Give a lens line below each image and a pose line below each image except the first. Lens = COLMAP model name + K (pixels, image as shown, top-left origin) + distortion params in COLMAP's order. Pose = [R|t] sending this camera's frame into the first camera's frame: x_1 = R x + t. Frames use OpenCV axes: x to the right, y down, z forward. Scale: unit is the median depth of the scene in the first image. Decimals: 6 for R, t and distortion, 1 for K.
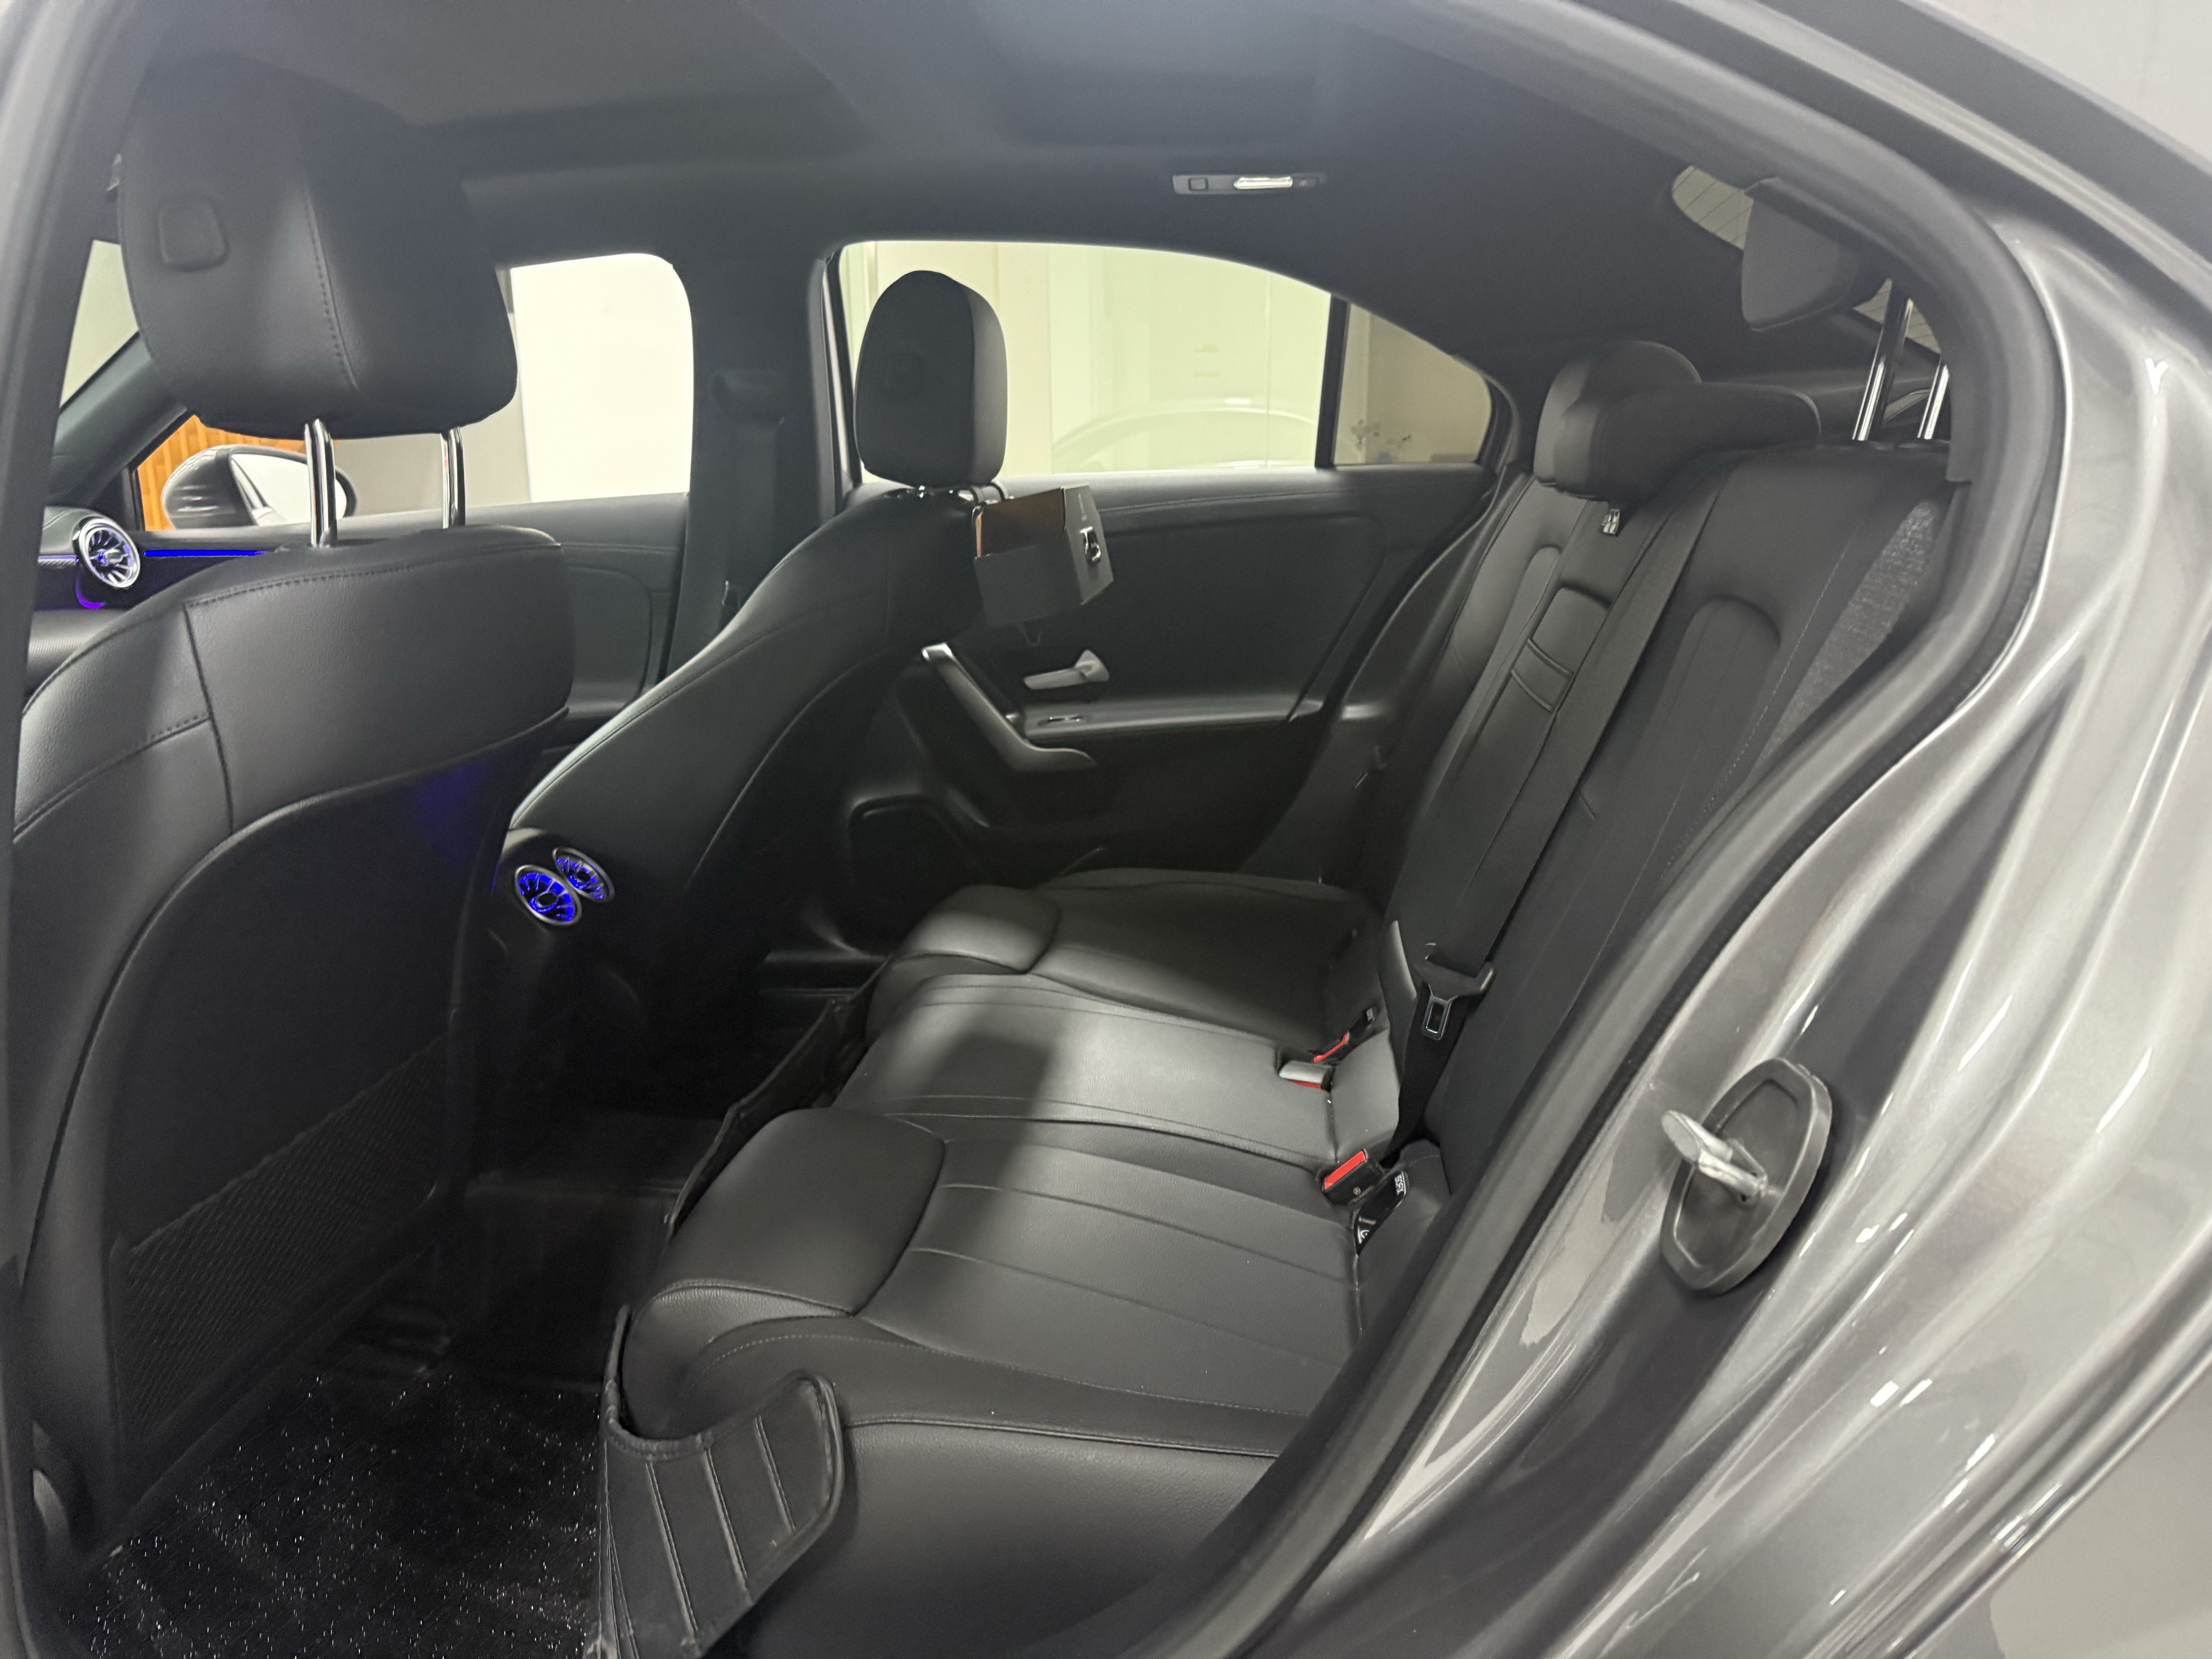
lens RADIAL K [[1542.9, 0, 1094.0], [0, 1542.9, 839.3], [0, 0, 1]] dist [0.035804, -0.052657]
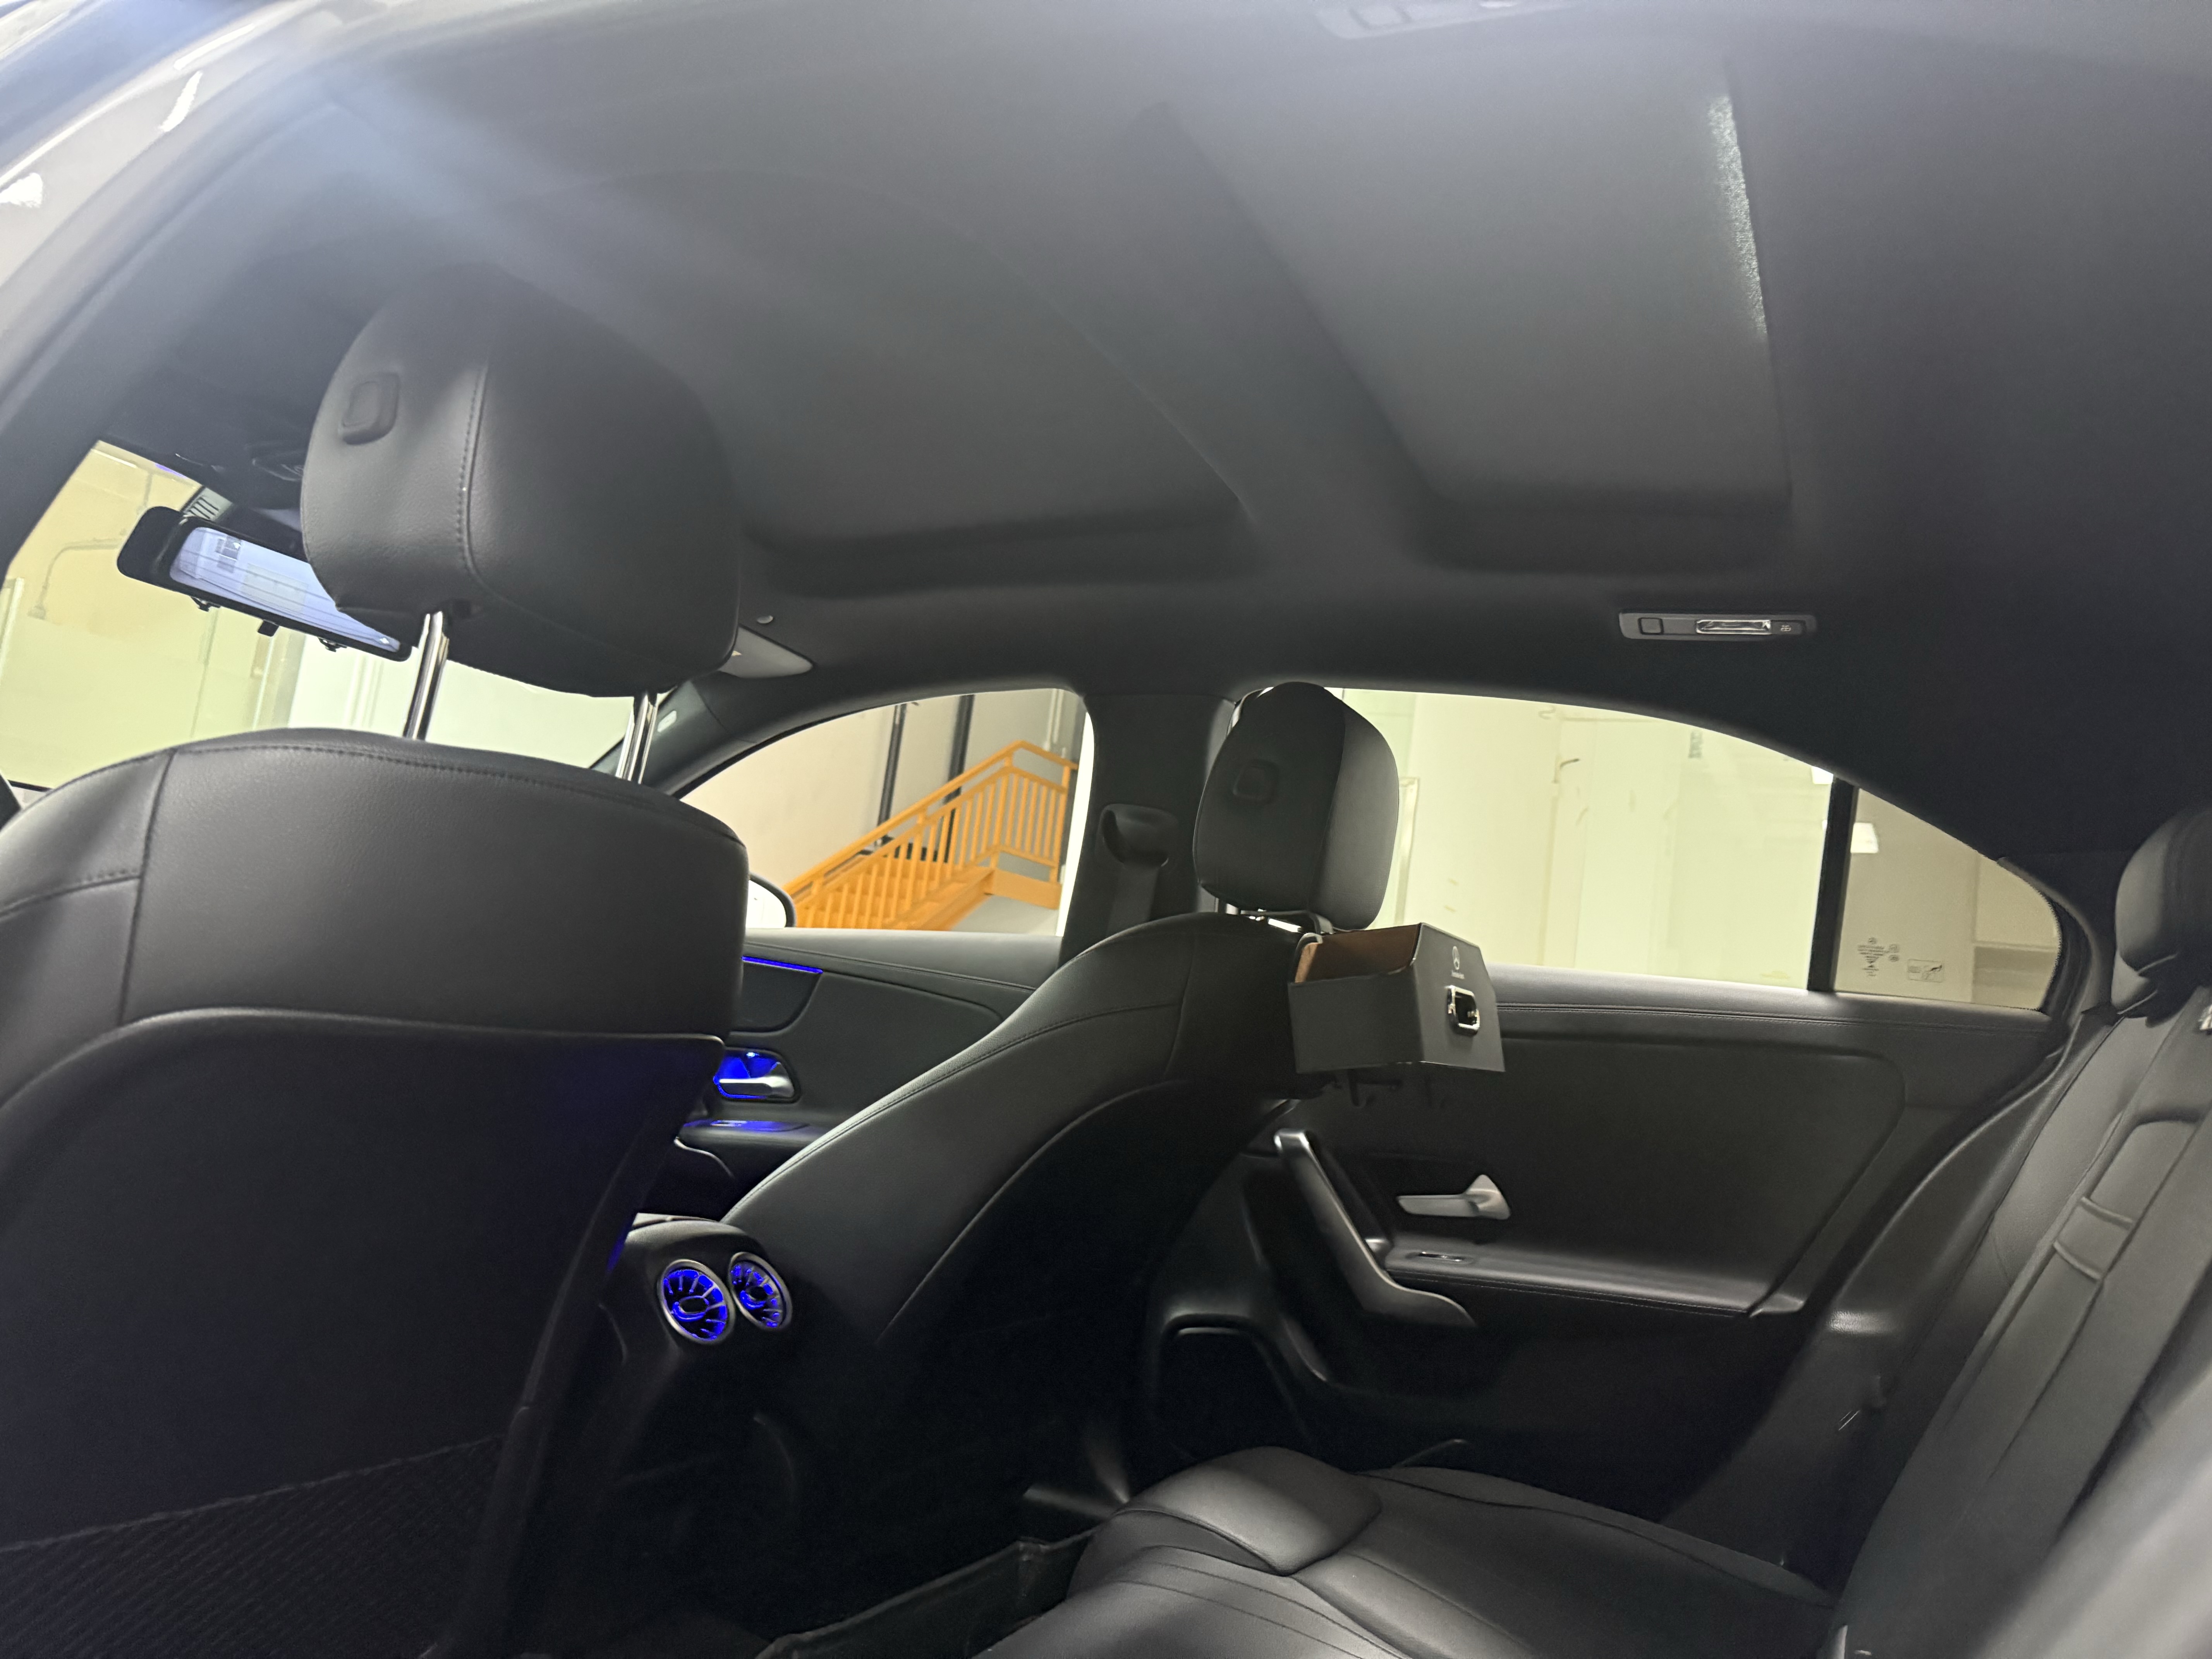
lens RADIAL K [[1542.9, 0, 1105.5], [0, 1542.9, 812.2], [0, 0, 1]] dist [0.035804, -0.052657]
pose [[0.931734, 0.085613, -0.352906, 0.082038], [-0.215965, 0.911913, -0.348961, 0.028457], [0.291944, 0.401354, 0.868150, 0.179222]]
